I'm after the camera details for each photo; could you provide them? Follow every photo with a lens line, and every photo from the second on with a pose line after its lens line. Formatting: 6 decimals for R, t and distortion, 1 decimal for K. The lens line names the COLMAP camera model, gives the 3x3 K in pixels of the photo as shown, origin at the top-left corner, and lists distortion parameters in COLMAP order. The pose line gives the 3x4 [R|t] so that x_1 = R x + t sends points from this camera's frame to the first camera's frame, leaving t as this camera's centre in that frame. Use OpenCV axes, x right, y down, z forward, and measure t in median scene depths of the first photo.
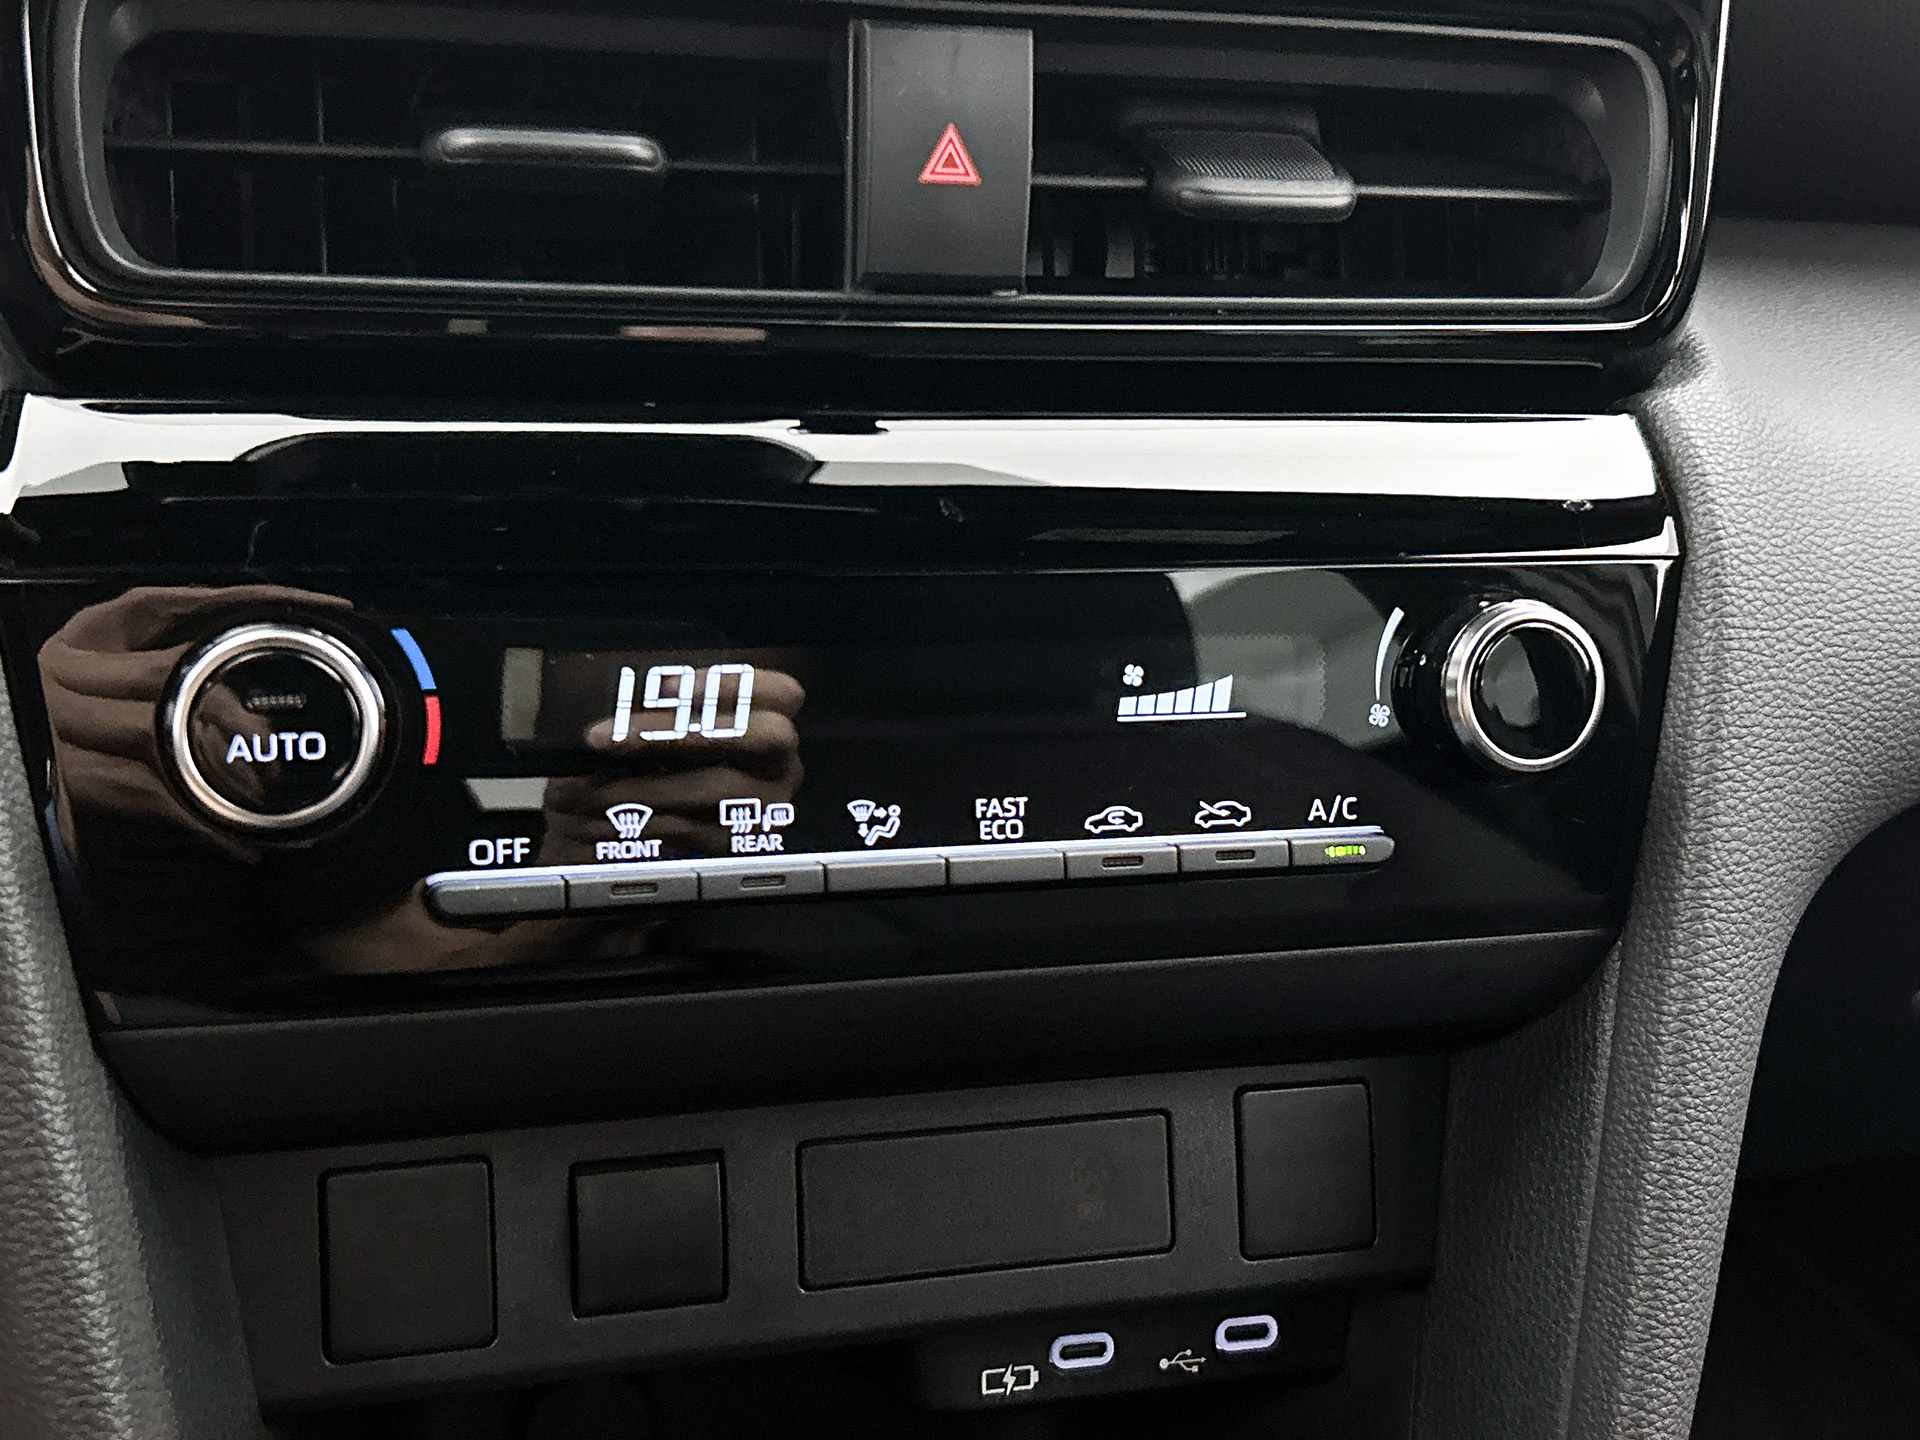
lens RADIAL K [[2138.9, 0, 966.8], [0, 2138.9, 711.7], [0, 0, 1]] dist [0.078726, 0.000000]
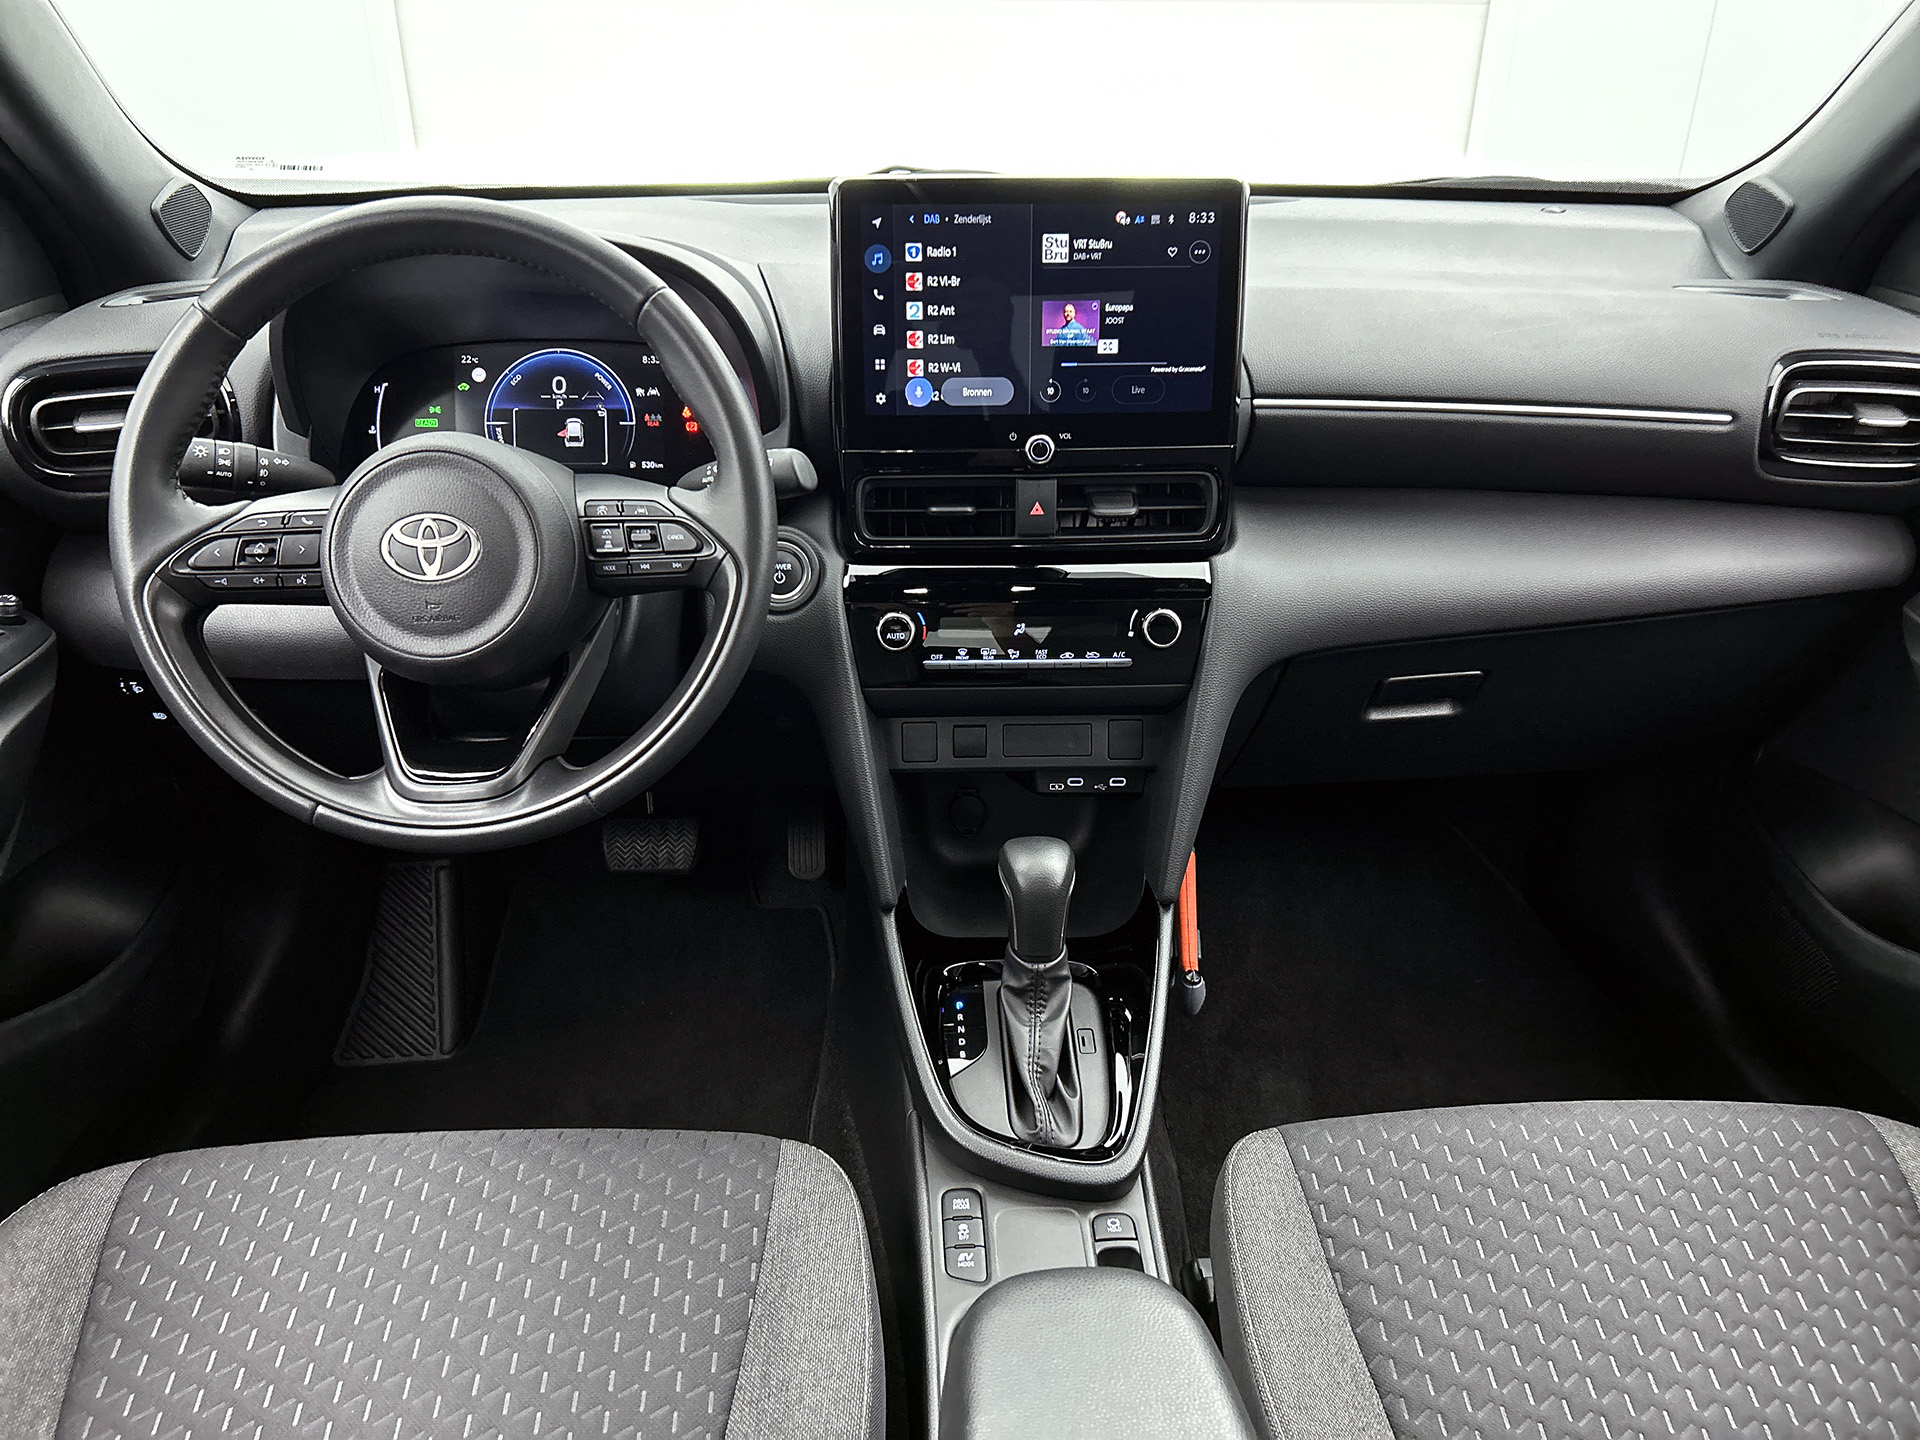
lens RADIAL K [[1458.5, 0, 972.5], [0, 1458.5, 729.4], [0, 0, 1]] dist [0.033601, -0.048259]
pose [[0.973901, 0.053596, -0.220553, 0.565246], [-0.026095, 0.991717, 0.125765, -0.179238], [0.225467, -0.116727, 0.967233, -2.078421]]
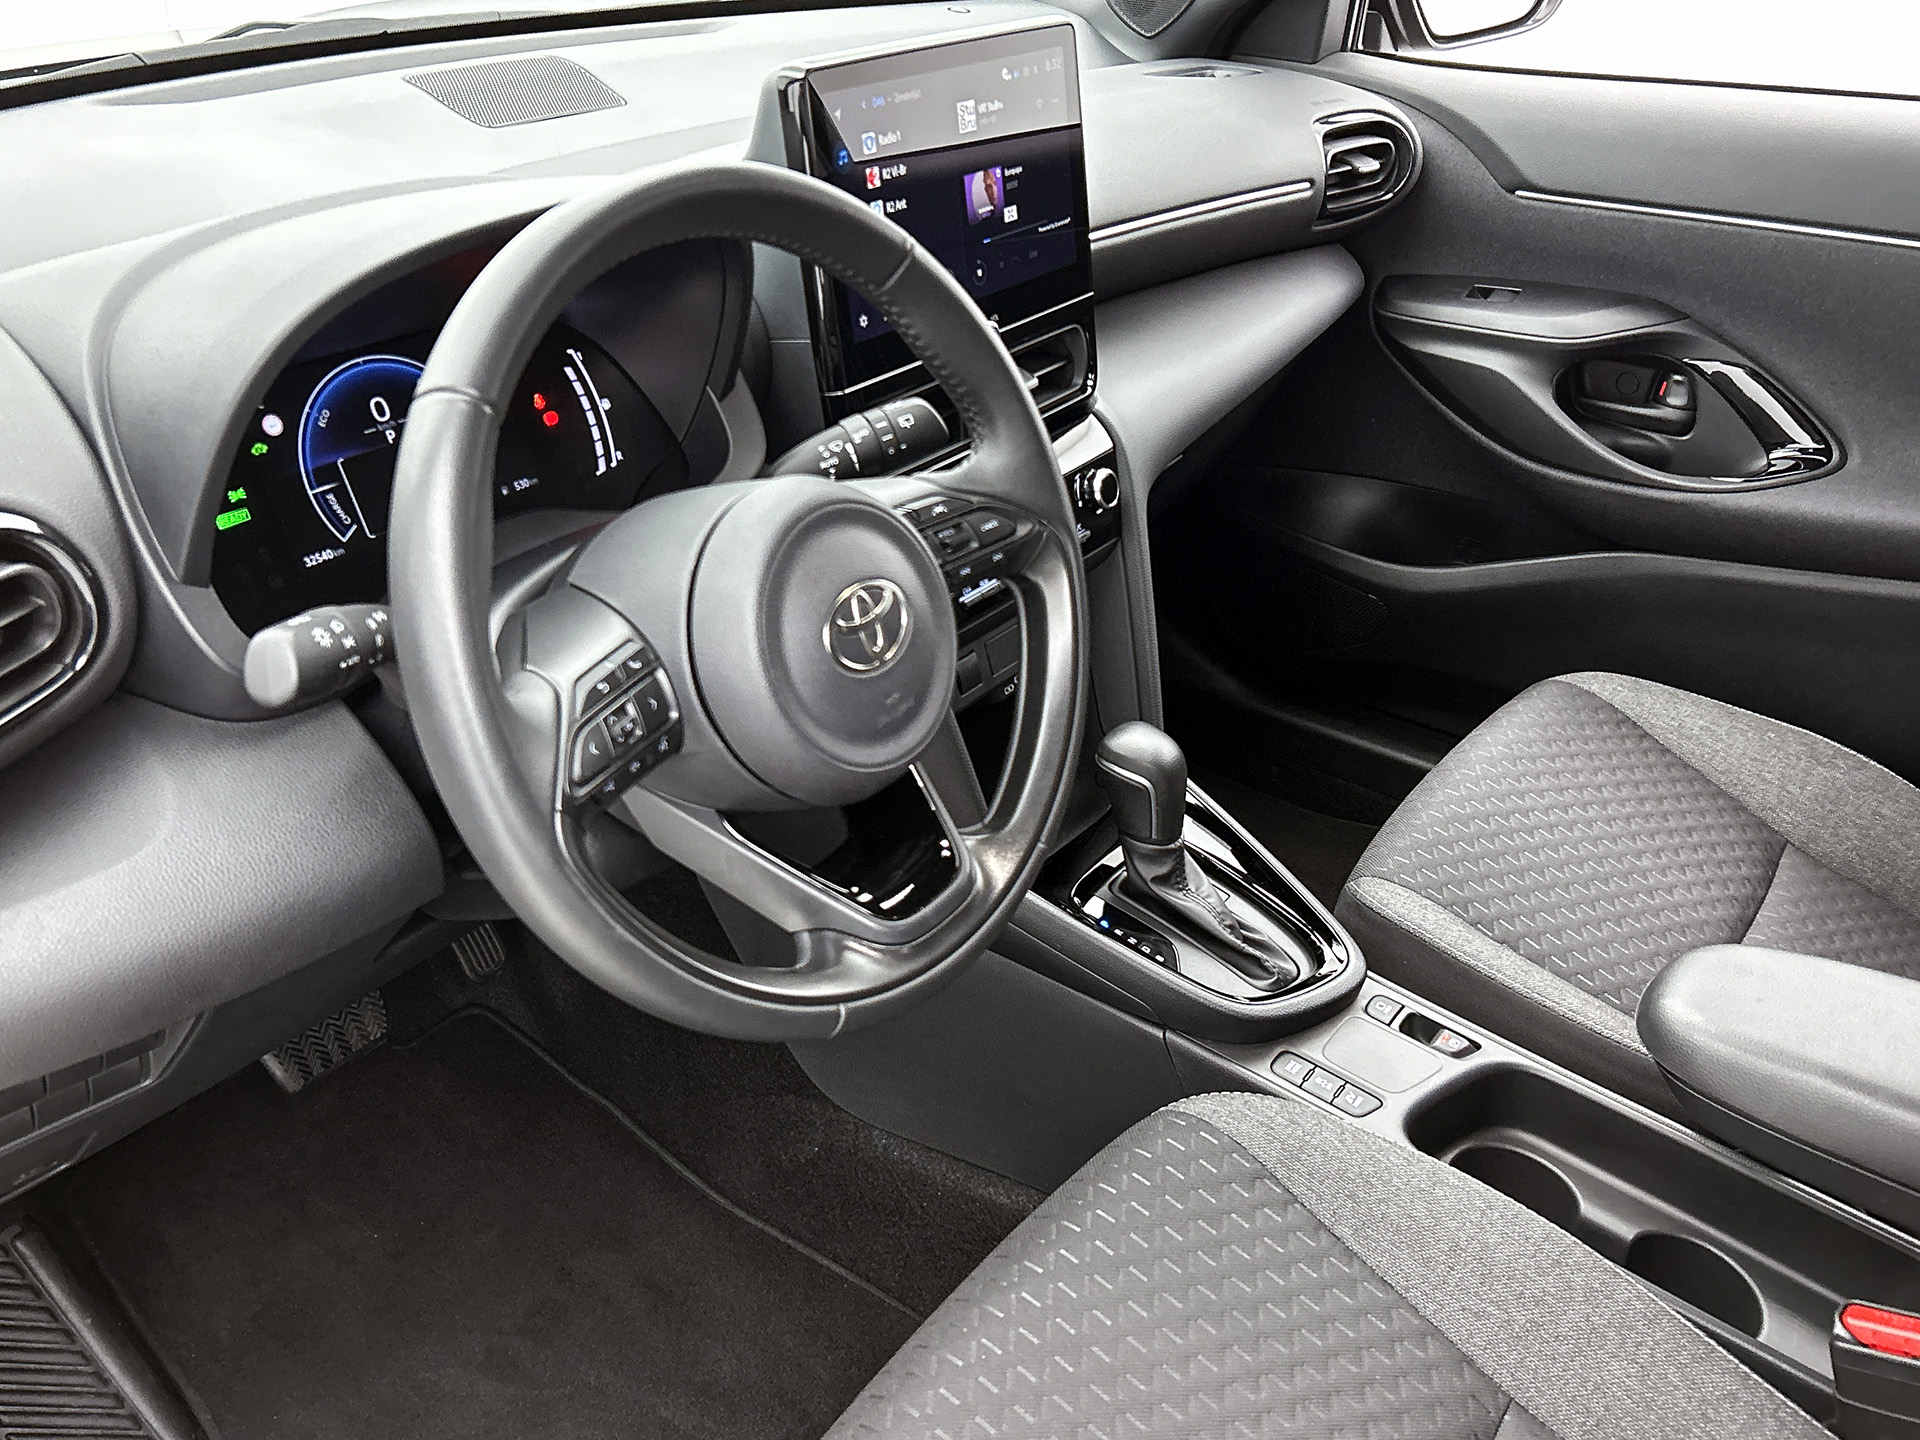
lens RADIAL K [[1681.7, 0, 957.6], [0, 1681.7, 717.9], [0, 0, 1]] dist [0.029326, -0.003870]
pose [[0.784903, -0.334057, 0.521856, -1.961818], [0.209786, 0.935752, 0.283475, -0.621964], [-0.583025, -0.113023, 0.804555, -1.680671]]
